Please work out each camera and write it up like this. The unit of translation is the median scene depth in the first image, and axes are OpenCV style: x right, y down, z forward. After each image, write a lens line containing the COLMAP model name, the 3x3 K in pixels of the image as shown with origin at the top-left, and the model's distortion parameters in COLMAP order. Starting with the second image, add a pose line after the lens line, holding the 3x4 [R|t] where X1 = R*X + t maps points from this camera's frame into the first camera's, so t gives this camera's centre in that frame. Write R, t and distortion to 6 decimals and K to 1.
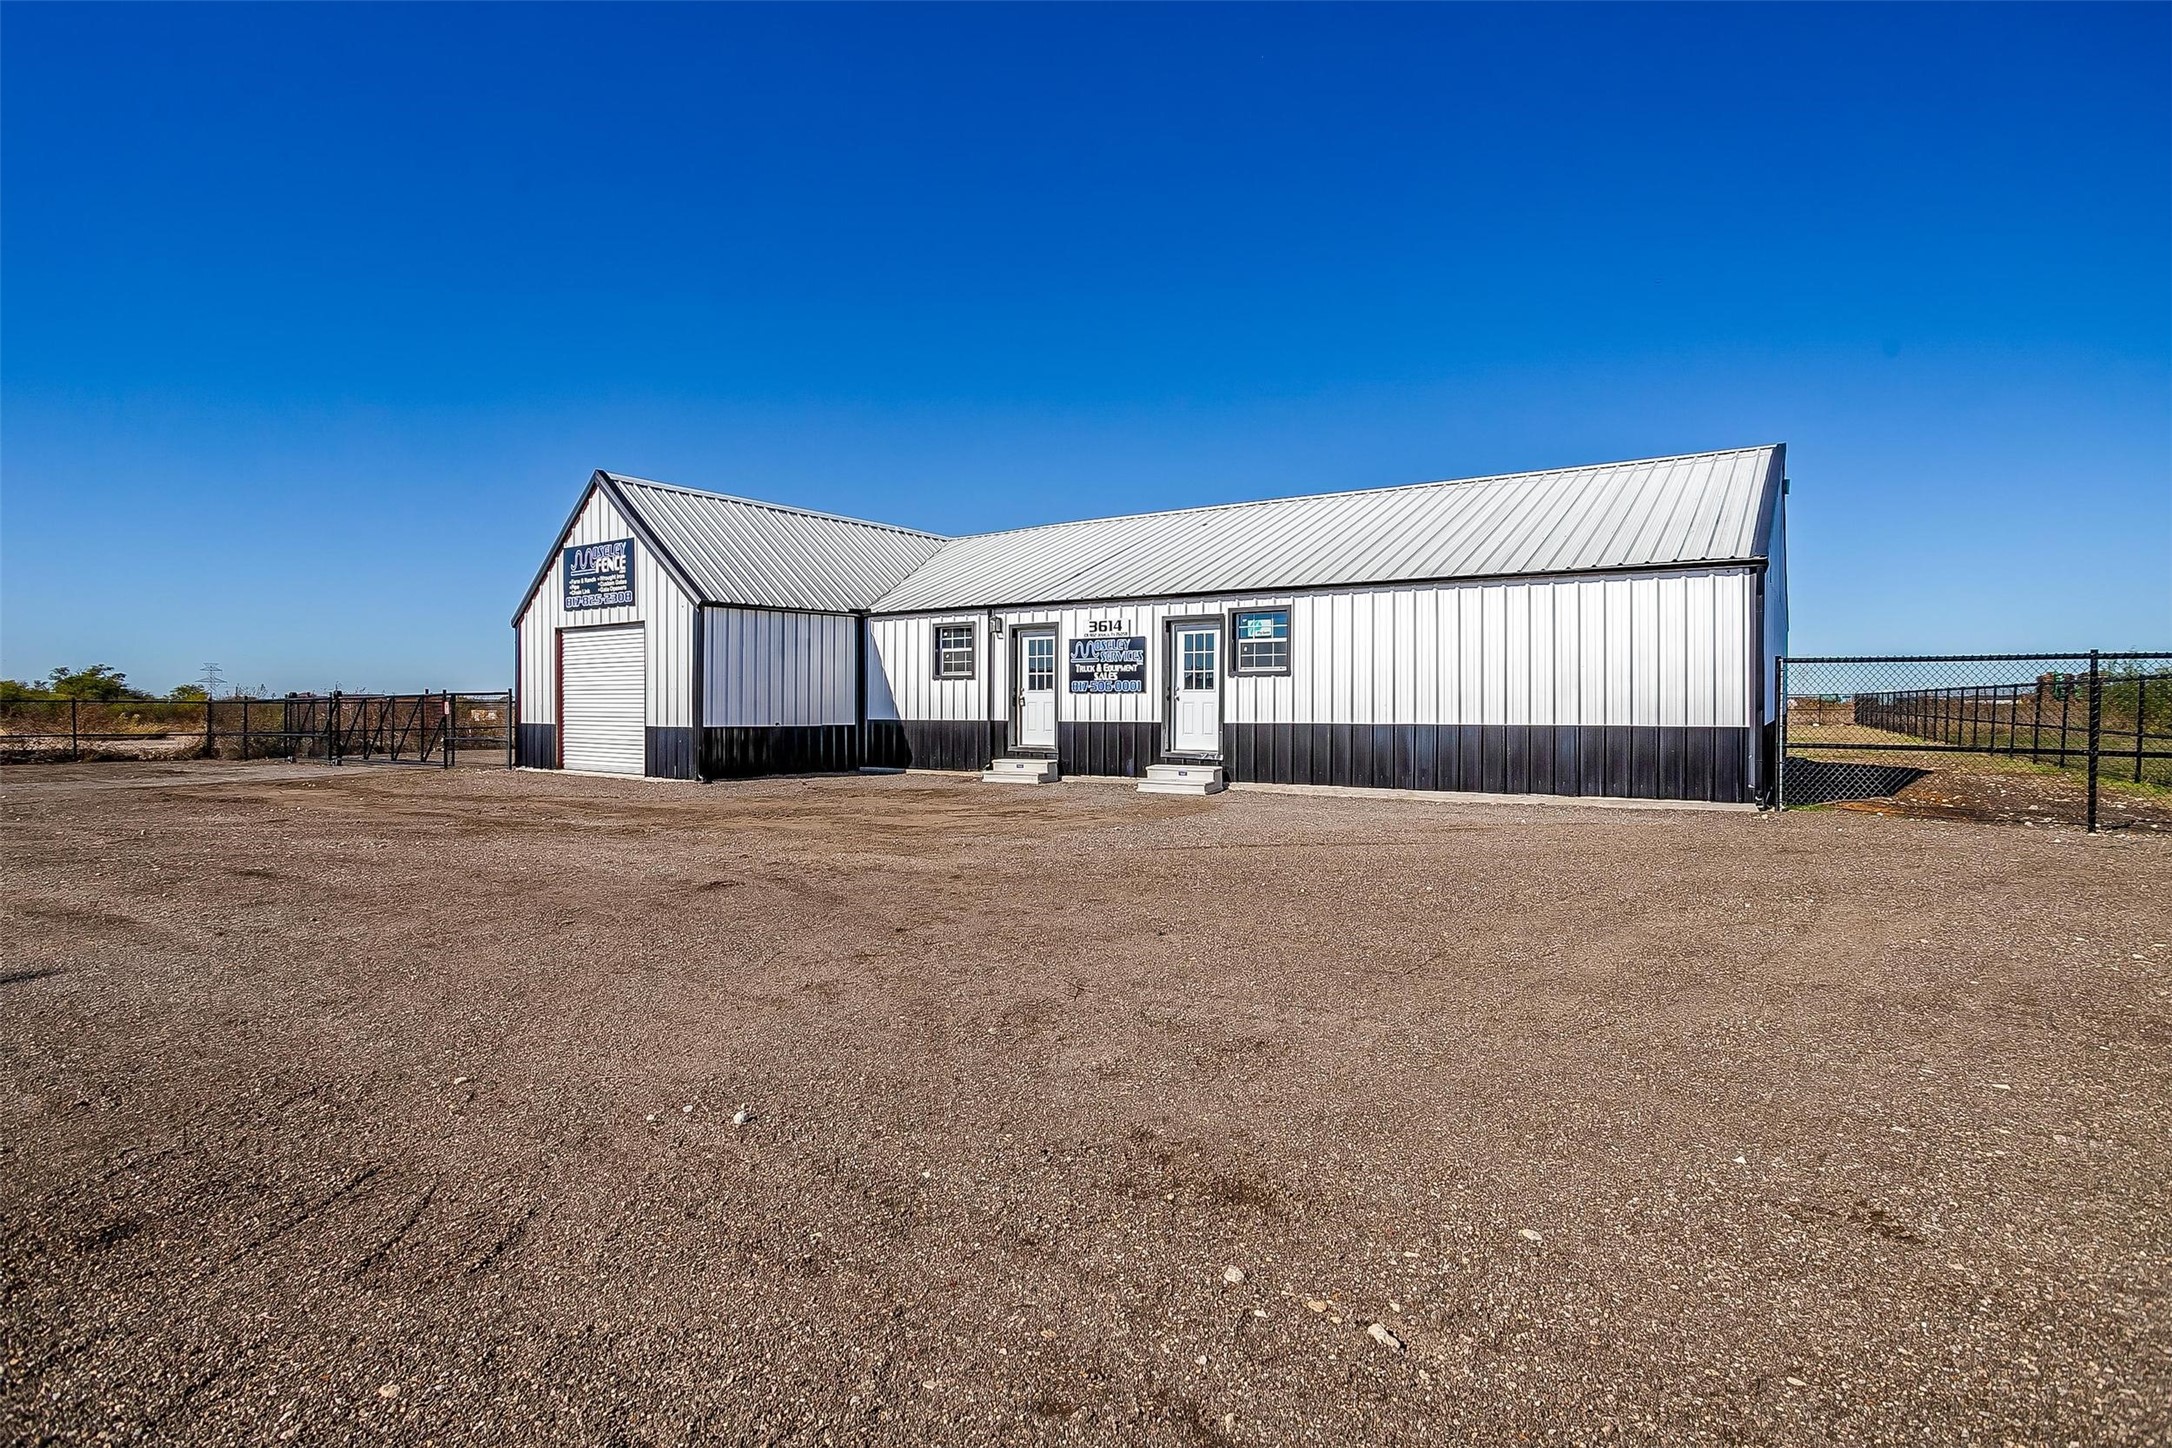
lens RADIAL K [[1066.8, 0, 1083.7], [0, 1066.8, 723.8], [0, 0, 1]] dist [-0.054041, 0.028085]
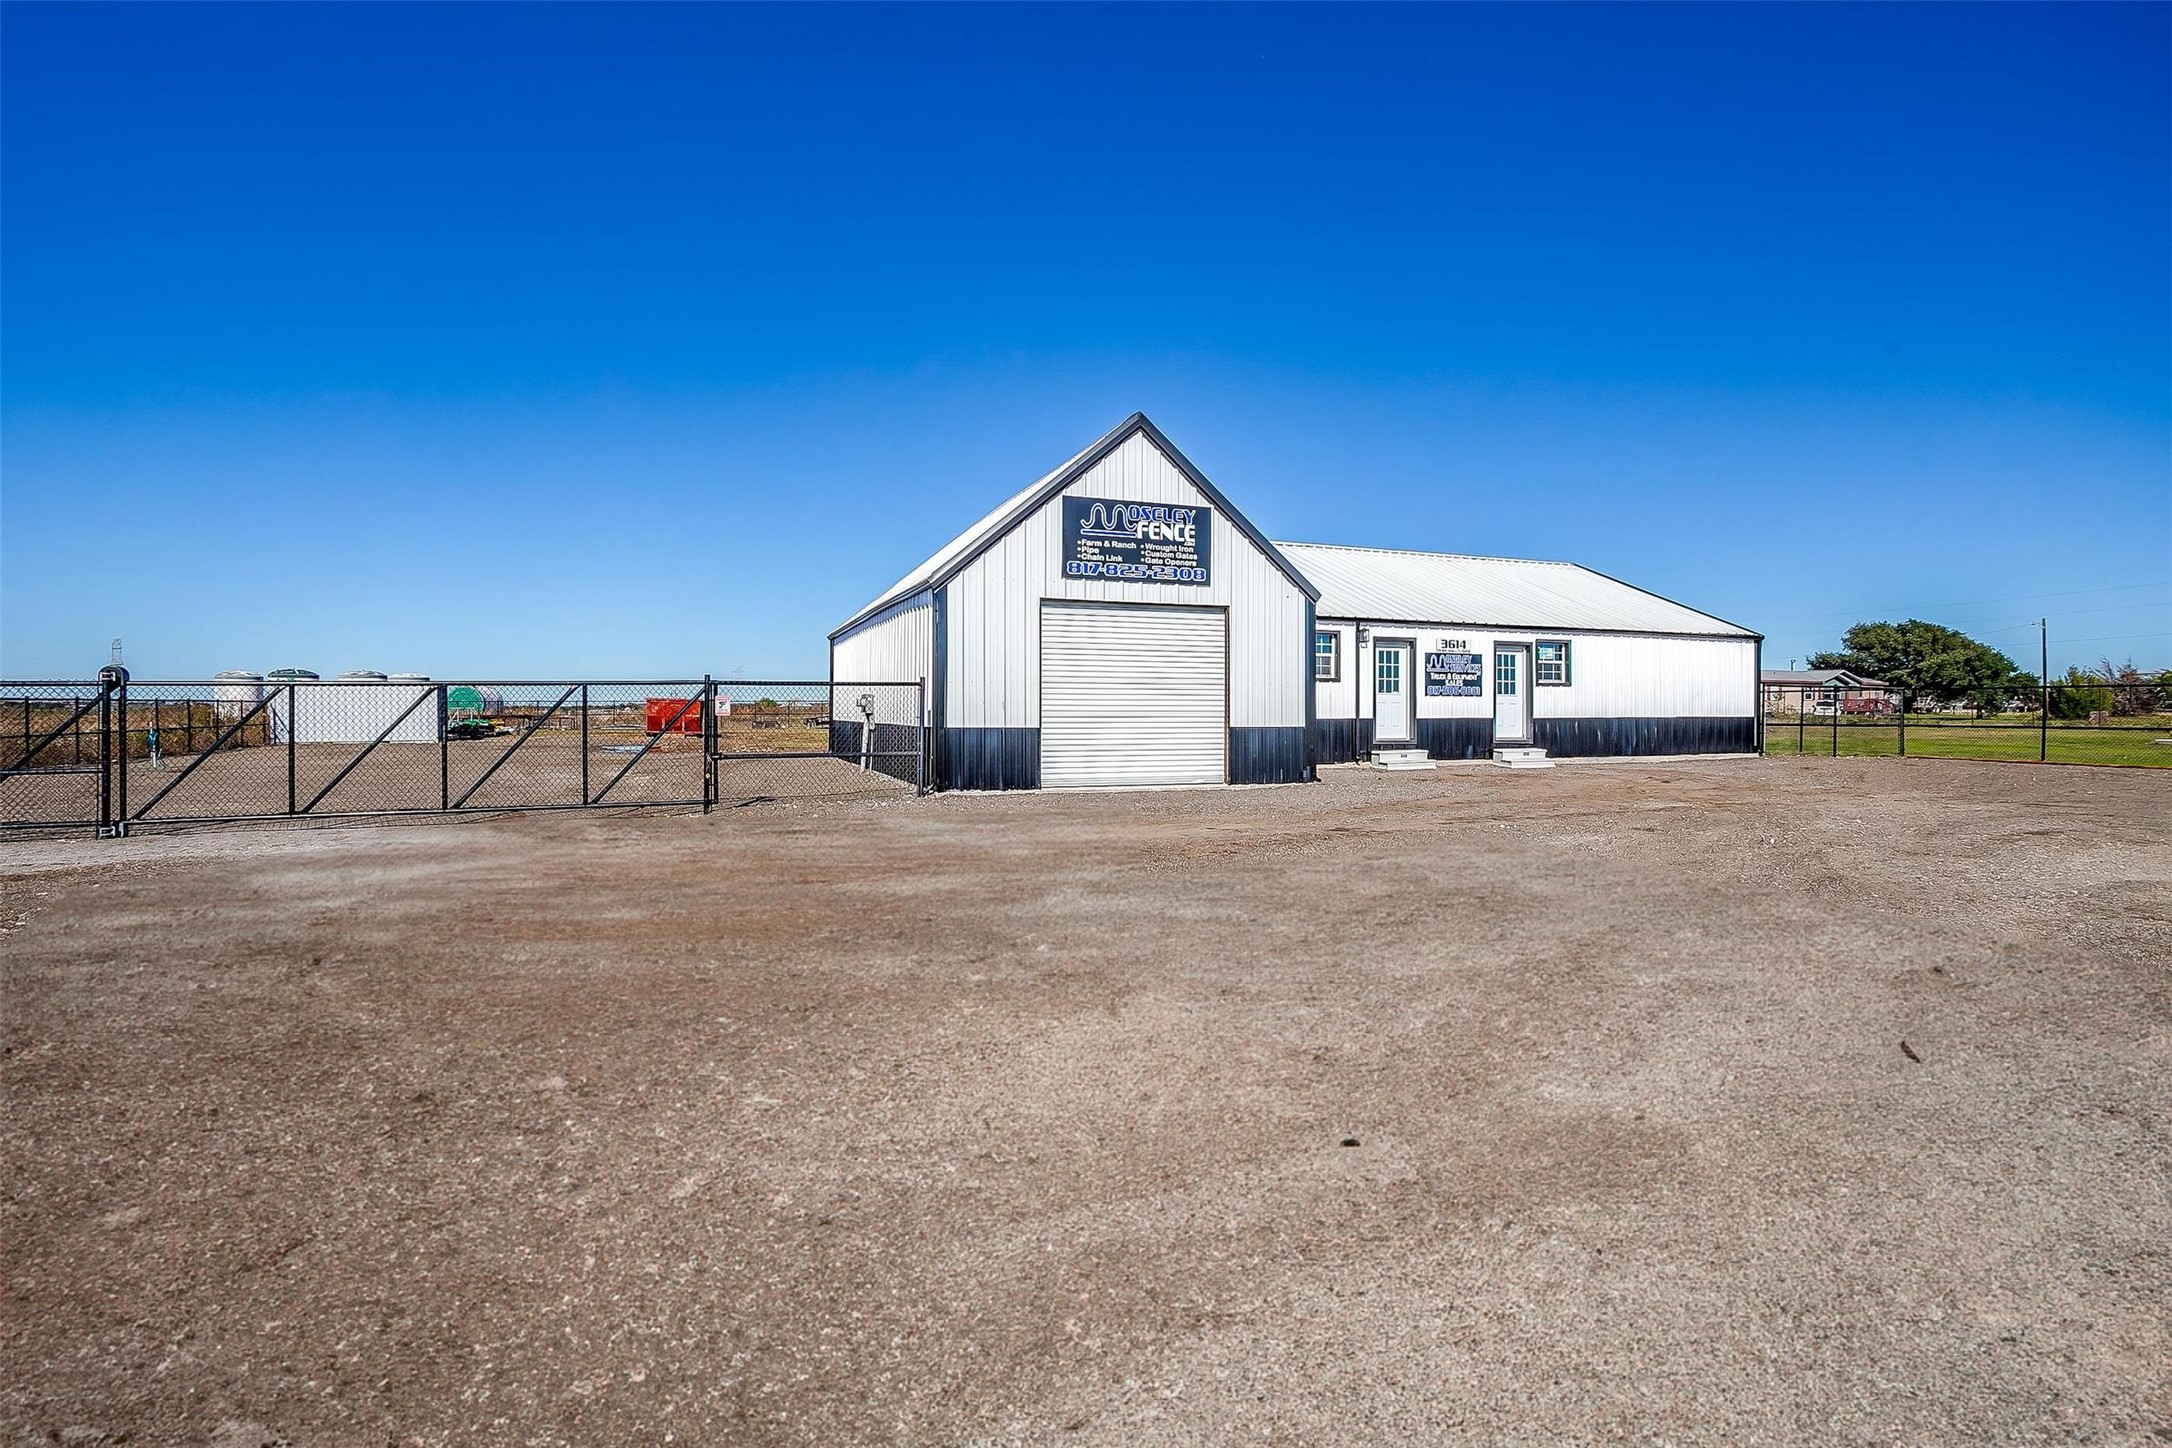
lens RADIAL K [[1066.8, 0, 1073.9], [0, 1066.8, 726.1], [0, 0, 1]] dist [-0.054041, 0.028085]
pose [[0.572772, -0.011336, 0.819637, -1.217215], [0.012937, 0.999905, 0.004789, -0.004176], [-0.819613, 0.007860, 0.572864, 0.604658]]
